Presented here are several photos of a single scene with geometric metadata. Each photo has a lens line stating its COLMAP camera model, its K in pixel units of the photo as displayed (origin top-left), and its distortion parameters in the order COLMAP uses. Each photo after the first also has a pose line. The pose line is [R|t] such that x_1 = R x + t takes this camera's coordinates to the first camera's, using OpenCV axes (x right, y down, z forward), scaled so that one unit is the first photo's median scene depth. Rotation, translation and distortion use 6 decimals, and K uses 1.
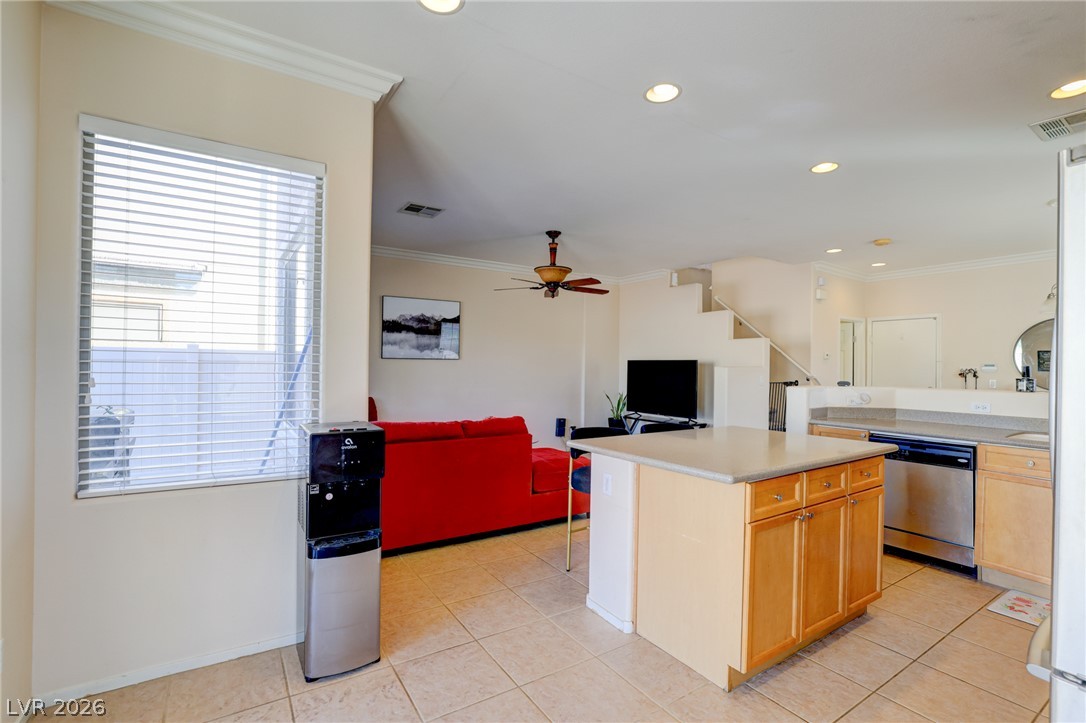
lens RADIAL K [[494.5, 0, 539.9], [0, 494.5, 363.1], [0, 0, 1]] dist [-0.046852, 0.017396]
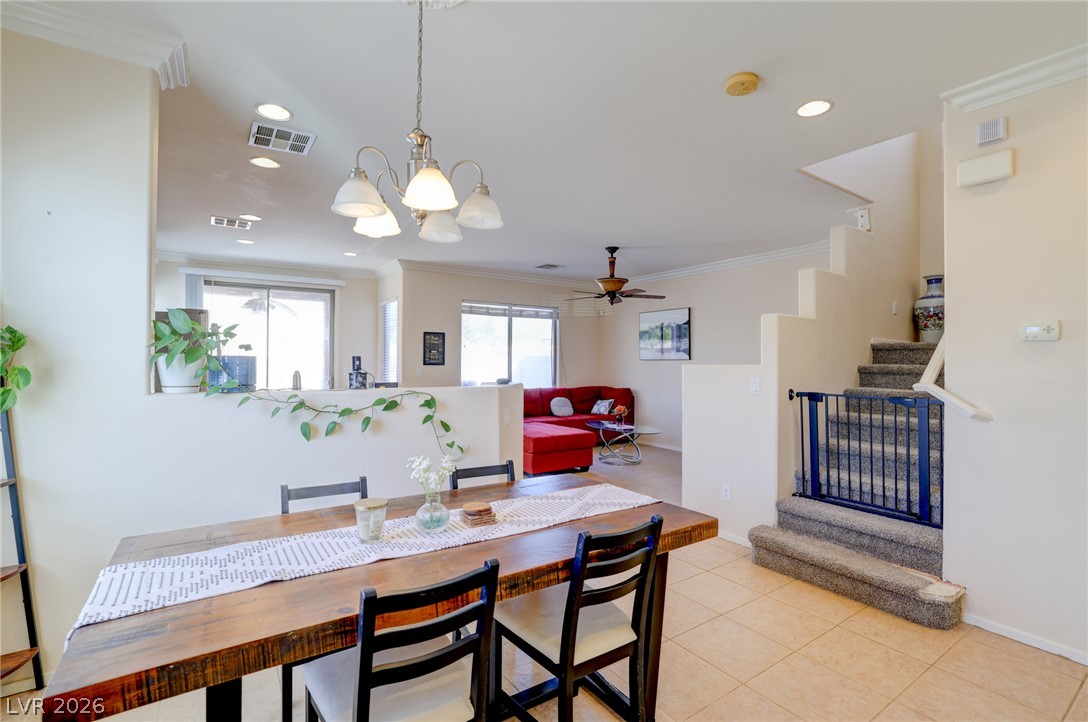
lens RADIAL K [[495.4, 0, 550.1], [0, 495.4, 361.4], [0, 0, 1]] dist [-0.046852, 0.017396]
pose [[0.032466, -0.013783, -0.999378, 1.040513], [-0.002572, 0.999900, -0.013874, 0.013255], [0.999470, 0.003020, 0.032428, 0.725942]]
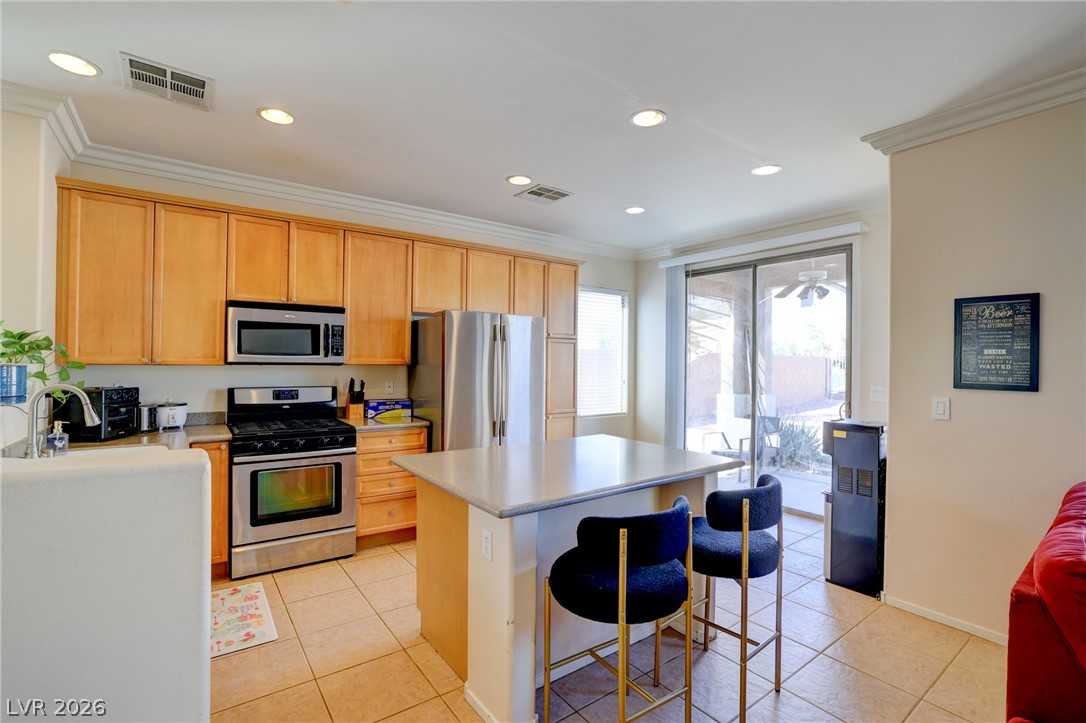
lens RADIAL K [[494.5, 0, 541.0], [0, 494.5, 360.4], [0, 0, 1]] dist [-0.046852, 0.017396]
pose [[-0.997834, -0.024416, -0.061088, 0.227754], [-0.024093, 0.999692, -0.006012, -0.007210], [0.061216, -0.004527, -0.998114, 0.868770]]
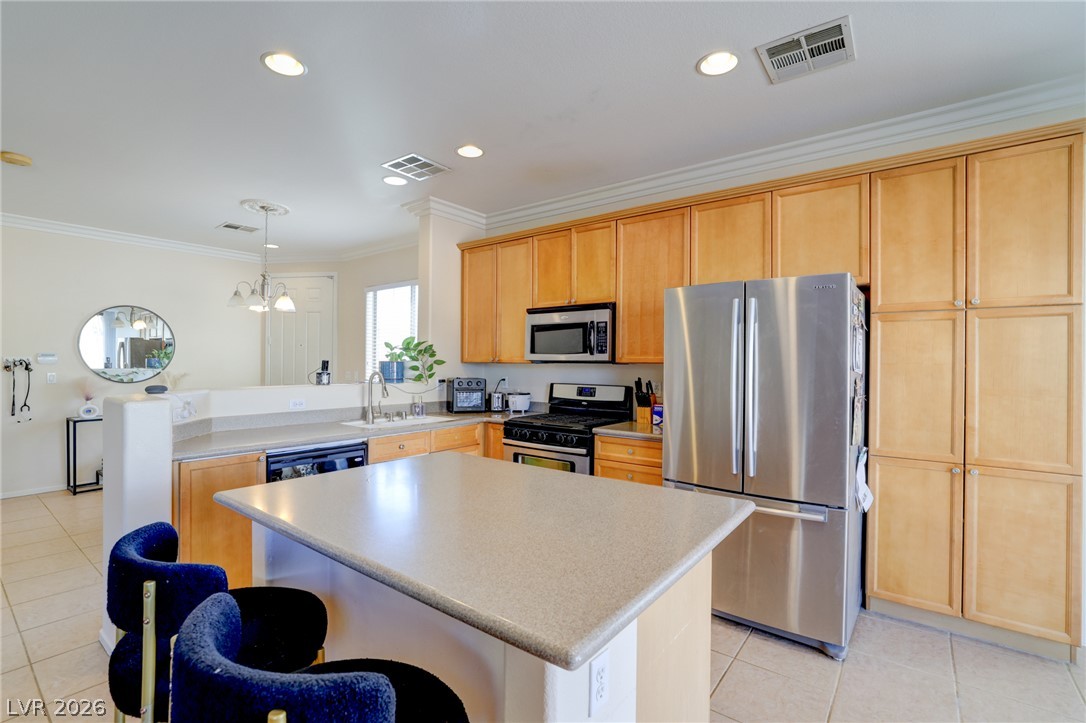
lens RADIAL K [[494.5, 0, 539.4], [0, 494.5, 361.3], [0, 0, 1]] dist [-0.046852, 0.017396]
pose [[-0.332557, -0.013984, 0.942979, -0.089945], [-0.015889, 0.999831, 0.009224, -0.005395], [-0.942949, -0.011916, -0.332724, 0.508756]]
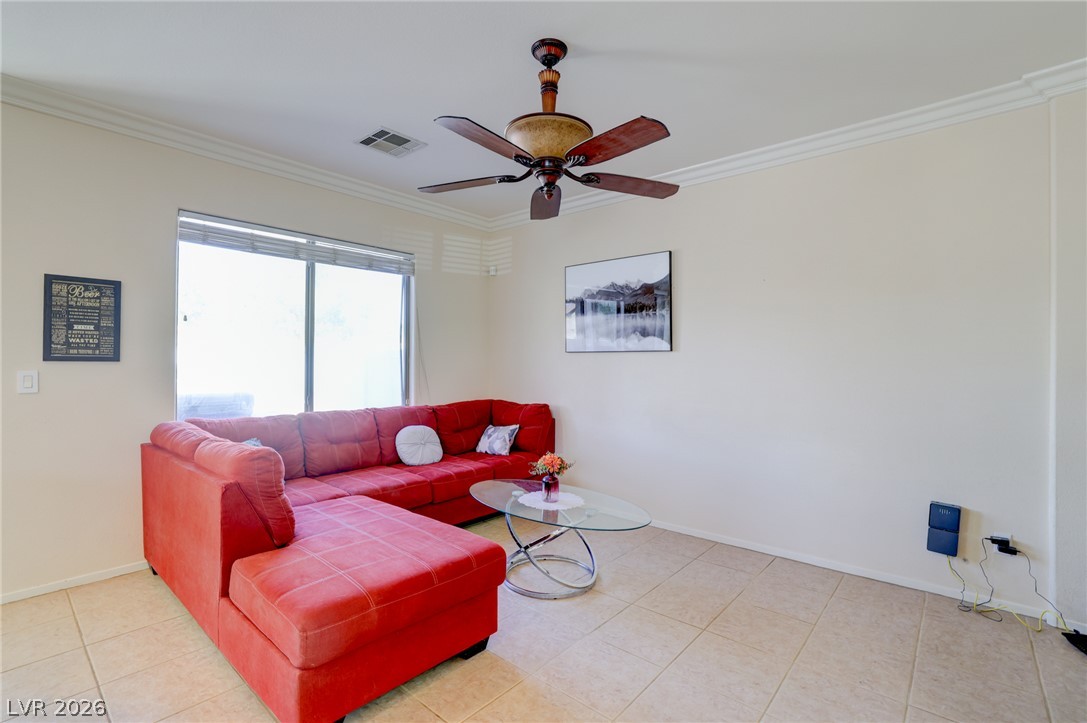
lens RADIAL K [[495.0, 0, 543.9], [0, 495.0, 358.9], [0, 0, 1]] dist [-0.046852, 0.017396]
pose [[0.278309, -0.014988, -0.960375, 0.383474], [0.000387, 0.999880, -0.015492, 0.011399], [0.960491, 0.003940, 0.278282, 0.777894]]
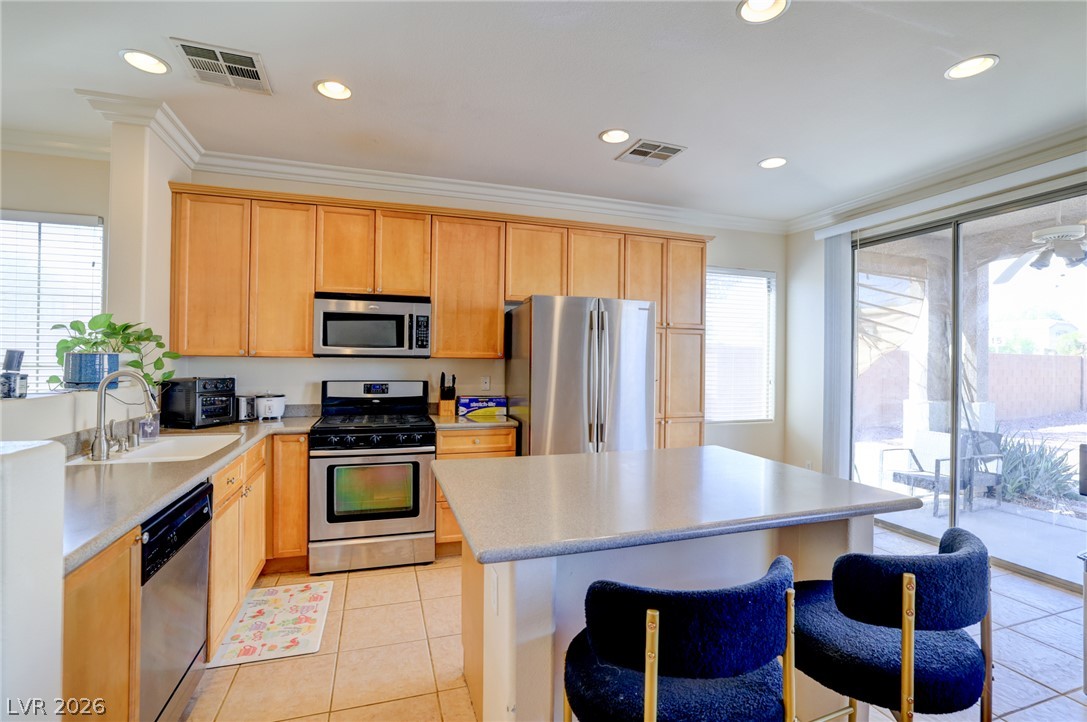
lens RADIAL K [[495.0, 0, 540.8], [0, 495.0, 361.9], [0, 0, 1]] dist [-0.046852, 0.017396]
pose [[-0.967587, -0.024259, 0.251368, 0.162871], [-0.025046, 0.999686, 0.000068, 0.002154], [-0.251291, -0.006230, -0.967891, 0.768113]]
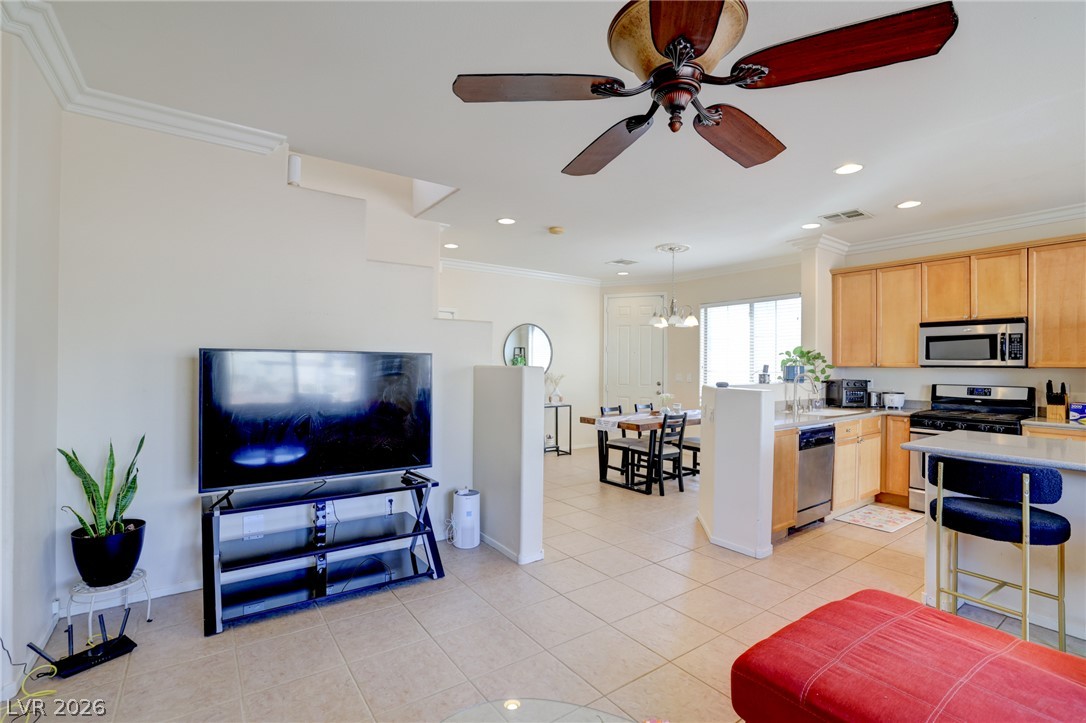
lens RADIAL K [[494.5, 0, 539.9], [0, 494.5, 362.1], [0, 0, 1]] dist [-0.046852, 0.017396]
pose [[-0.047199, -0.007243, 0.998859, -0.219784], [-0.014299, 0.999876, 0.006575, -0.001669], [-0.998783, -0.013972, -0.047296, 0.964559]]
